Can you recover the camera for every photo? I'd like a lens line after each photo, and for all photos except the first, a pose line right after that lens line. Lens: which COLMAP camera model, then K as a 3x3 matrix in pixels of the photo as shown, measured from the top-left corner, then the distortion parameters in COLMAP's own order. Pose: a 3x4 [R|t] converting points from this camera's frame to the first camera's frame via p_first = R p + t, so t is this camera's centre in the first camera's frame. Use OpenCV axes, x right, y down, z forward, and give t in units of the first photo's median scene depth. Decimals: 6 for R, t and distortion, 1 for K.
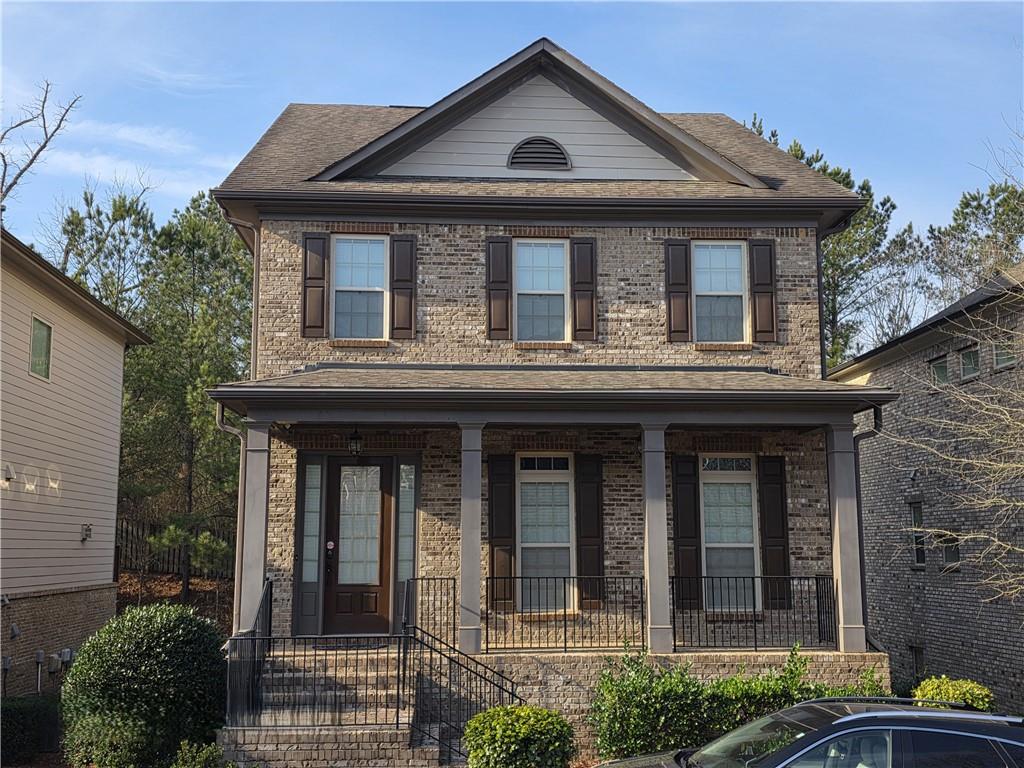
lens RADIAL K [[1145.2, 0, 512.0], [0, 1145.2, 384.0], [0, 0, 1]] dist [0.132172, -0.001125]
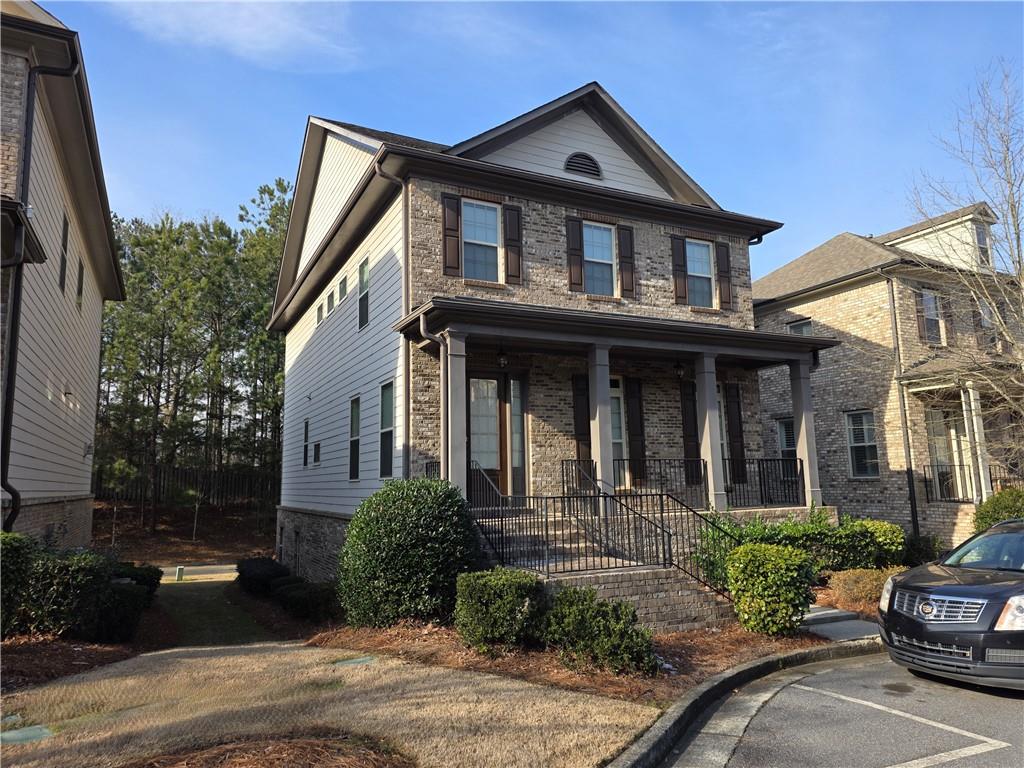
lens RADIAL K [[681.1, 0, 512.0], [0, 681.1, 384.0], [0, 0, 1]] dist [0.084048, 0.000051]
pose [[0.920190, 0.037664, 0.389656, -0.394974], [-0.036893, 0.999274, -0.009465, 0.081994], [-0.389729, -0.005666, 0.920912, 0.279031]]
